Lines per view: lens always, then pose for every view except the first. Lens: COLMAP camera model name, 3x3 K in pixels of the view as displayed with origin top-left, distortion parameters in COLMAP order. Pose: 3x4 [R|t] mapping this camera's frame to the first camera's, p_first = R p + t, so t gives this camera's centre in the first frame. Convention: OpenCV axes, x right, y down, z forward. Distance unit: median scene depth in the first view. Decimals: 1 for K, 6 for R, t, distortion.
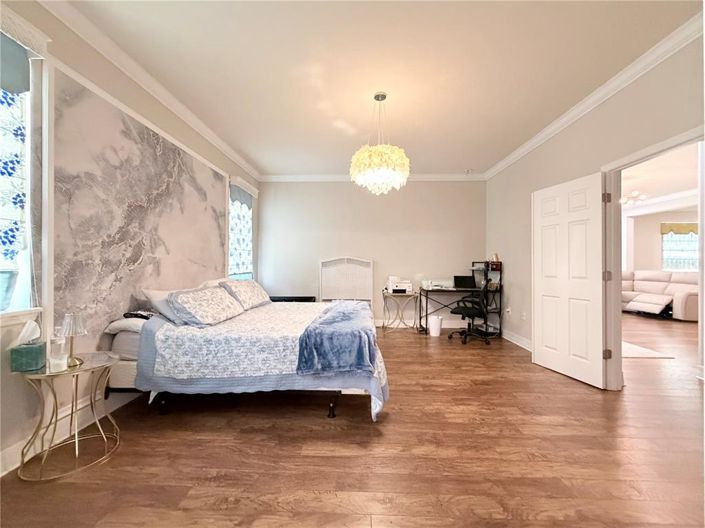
lens RADIAL K [[283.6, 0, 367.2], [0, 283.6, 263.7], [0, 0, 1]] dist [0.000201, -0.000142]
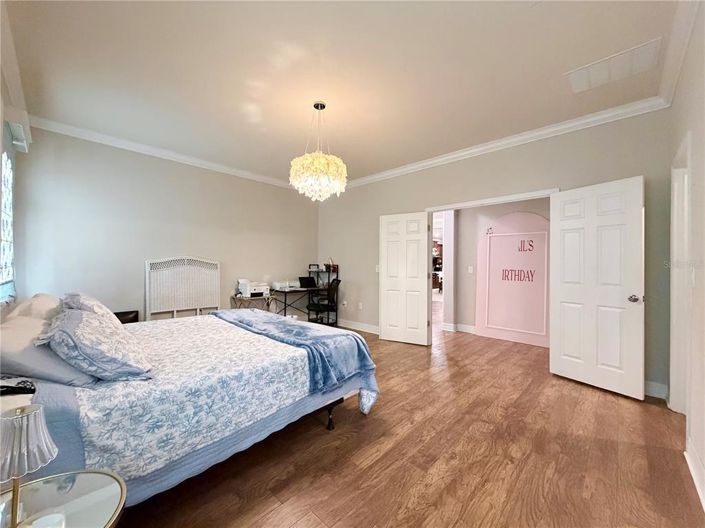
lens RADIAL K [[268.0, 0, 352.5], [0, 268.0, 264.0], [0, 0, 1]] dist [-0.000442, -0.000076]
pose [[0.695545, 0.008139, 0.718436, -0.690210], [-0.011456, 0.999934, -0.000236, -0.022568], [-0.718391, -0.008066, 0.695593, 0.291928]]
